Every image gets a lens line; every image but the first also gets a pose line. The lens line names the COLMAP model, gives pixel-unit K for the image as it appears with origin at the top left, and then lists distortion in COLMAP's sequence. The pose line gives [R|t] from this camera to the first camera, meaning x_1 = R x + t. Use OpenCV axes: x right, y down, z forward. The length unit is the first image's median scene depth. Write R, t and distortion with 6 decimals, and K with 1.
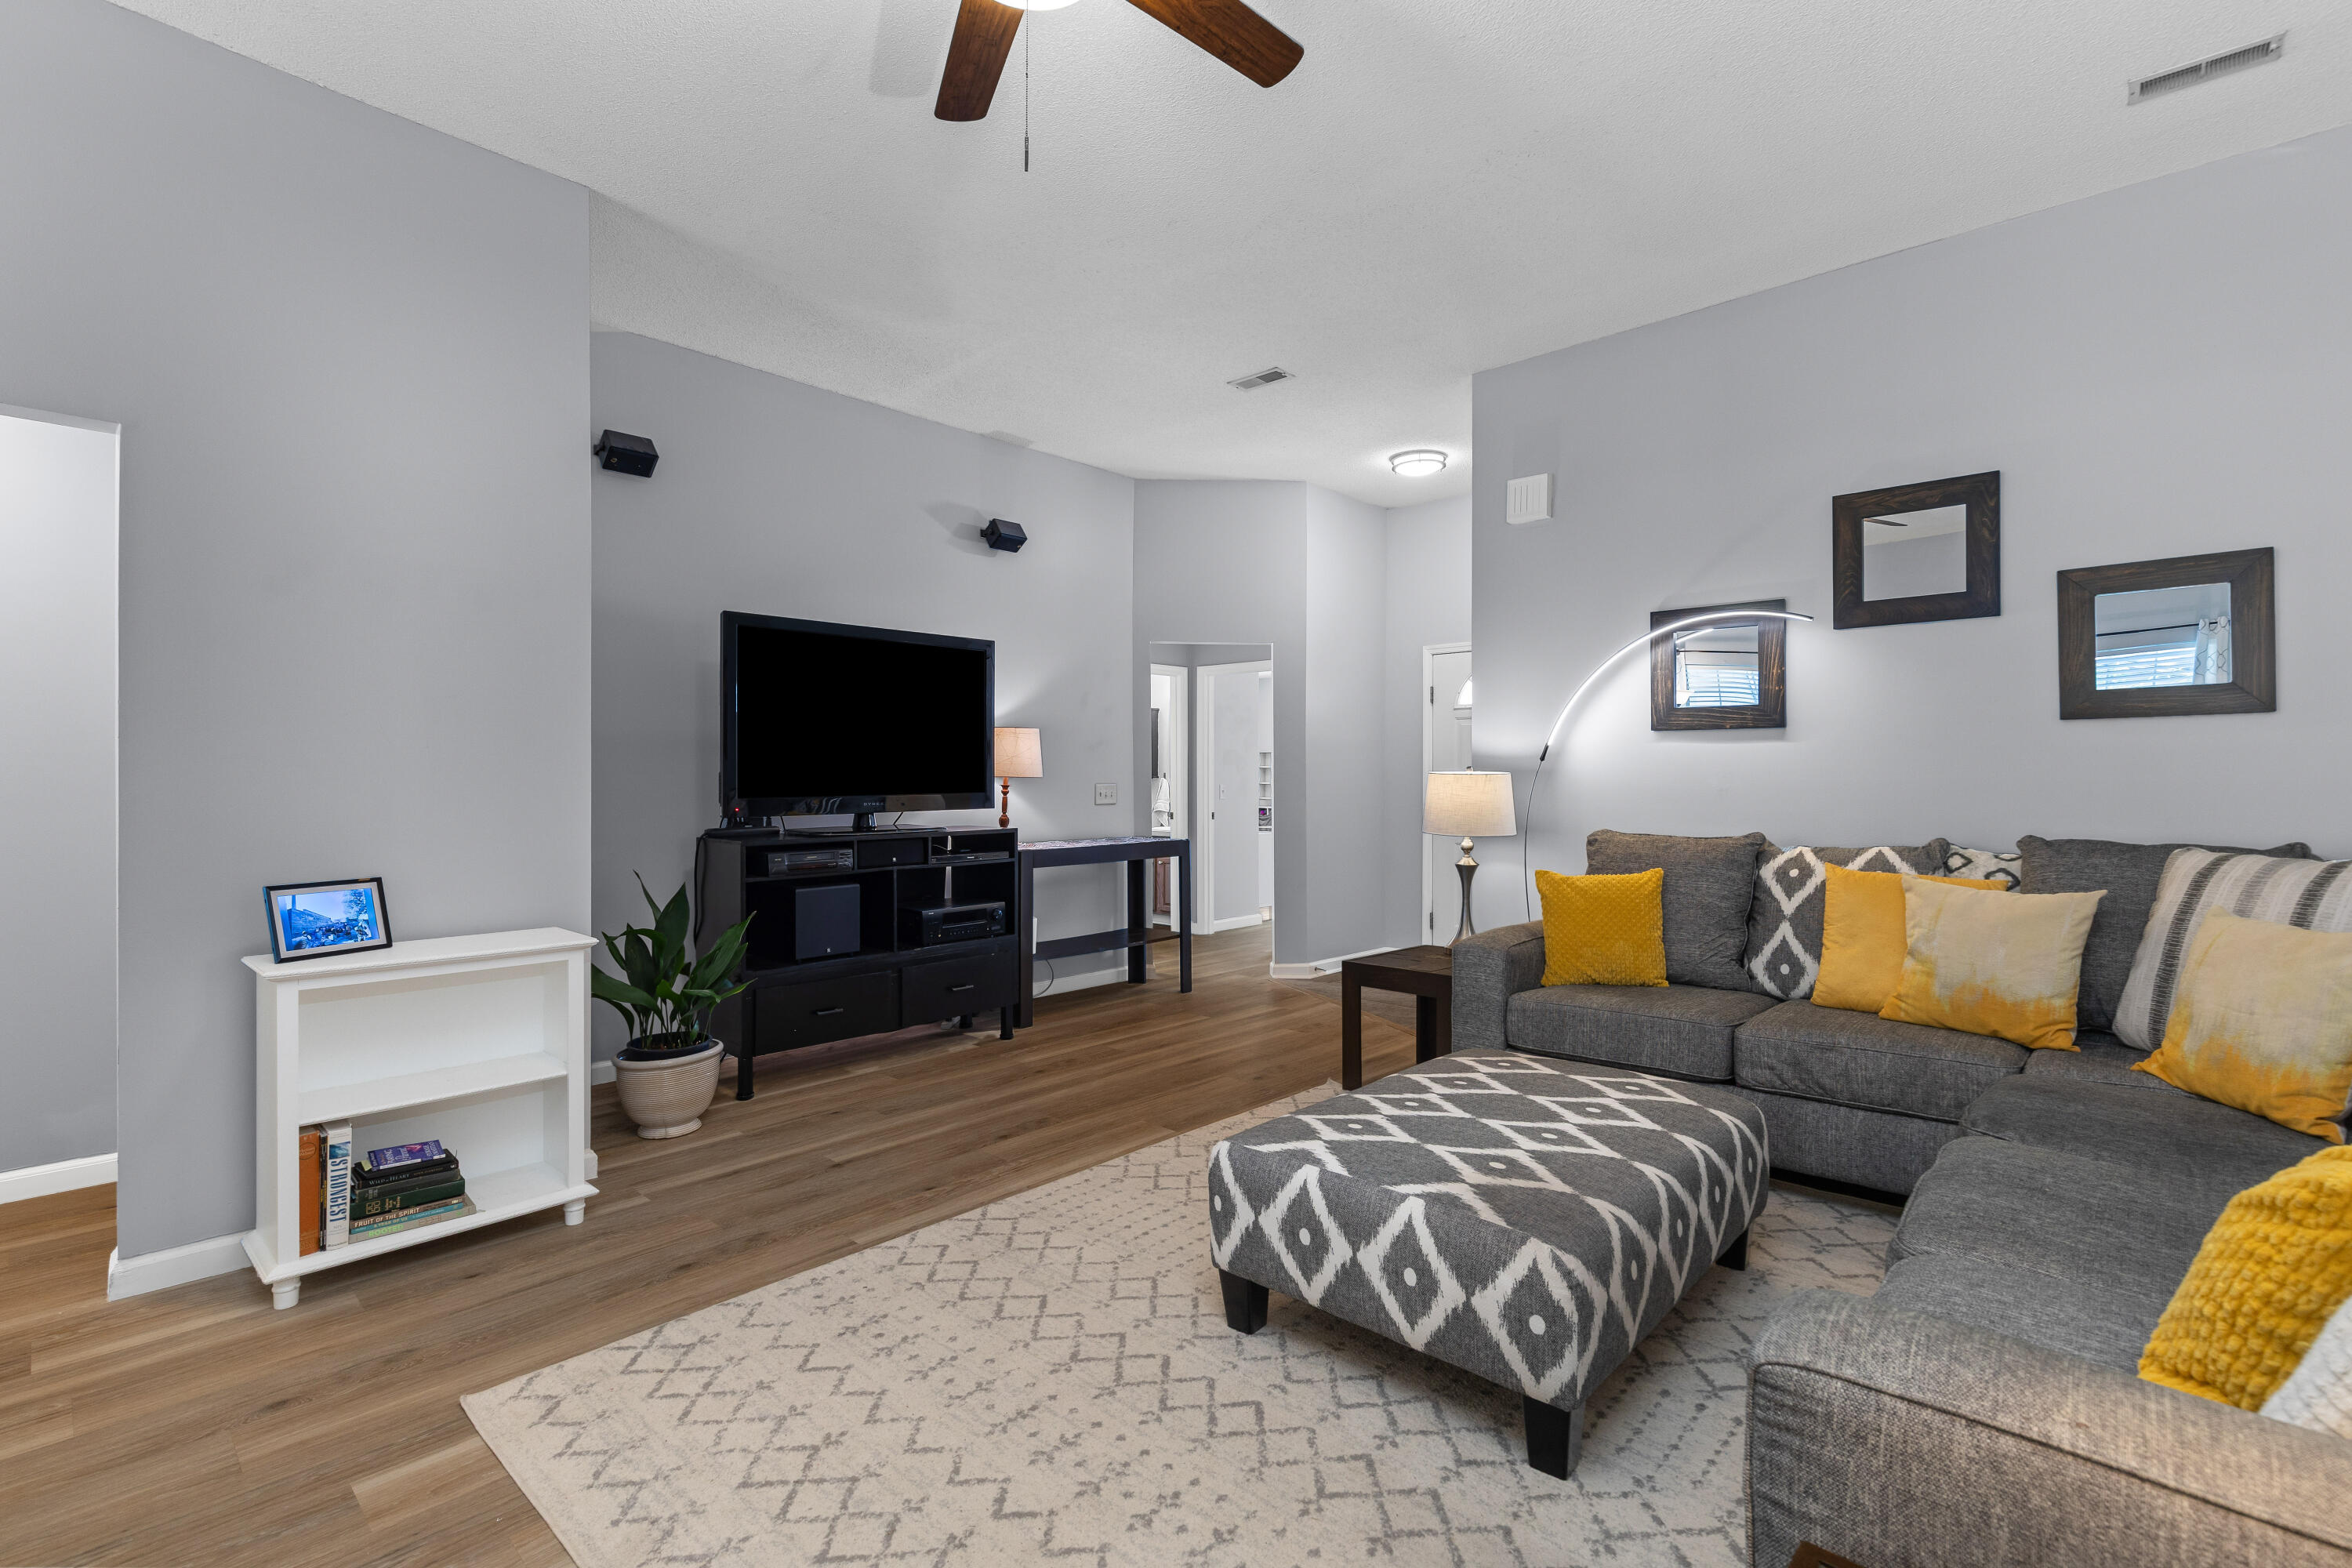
lens RADIAL K [[1060.0, 0, 1183.2], [0, 1060.0, 776.0], [0, 0, 1]] dist [0.007042, -0.000824]
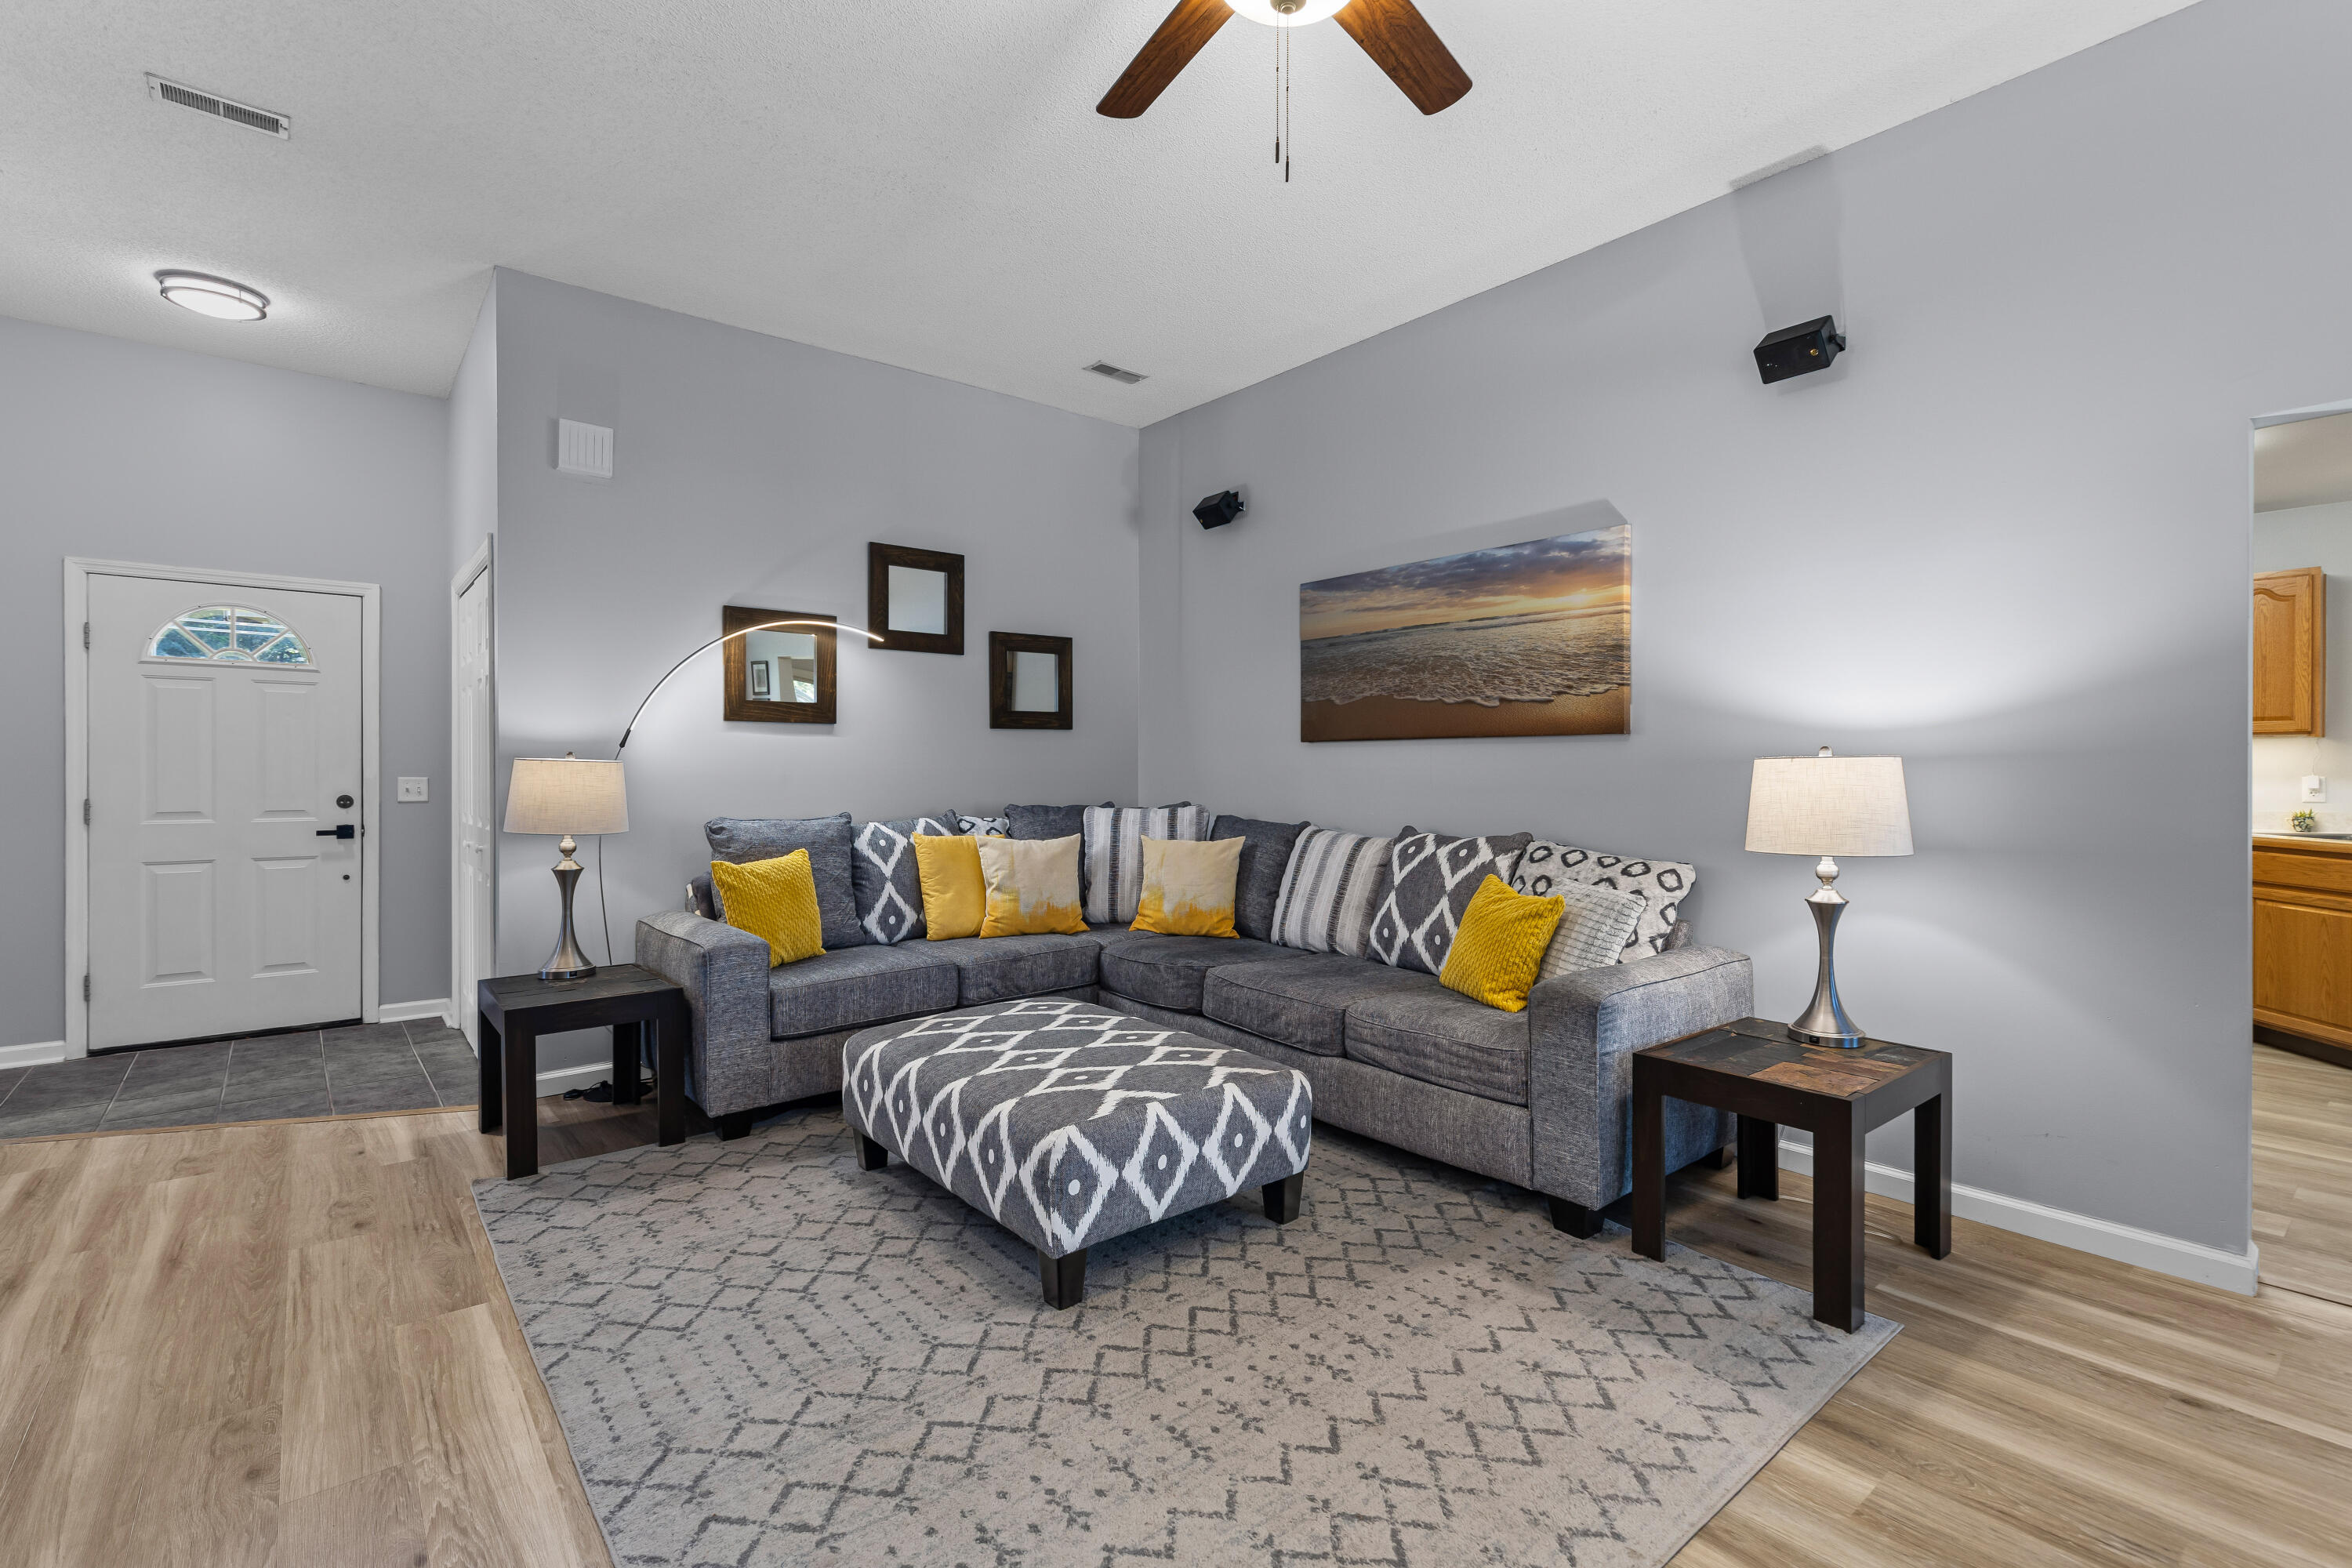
lens RADIAL K [[1060.0, 0, 1186.2], [0, 1060.0, 777.1], [0, 0, 1]] dist [0.007042, -0.000824]
pose [[0.130692, -0.008746, 0.991384, -0.632184], [-0.001718, 0.999958, 0.009048, 0.002716], [-0.991421, -0.002886, 0.130672, 0.509459]]
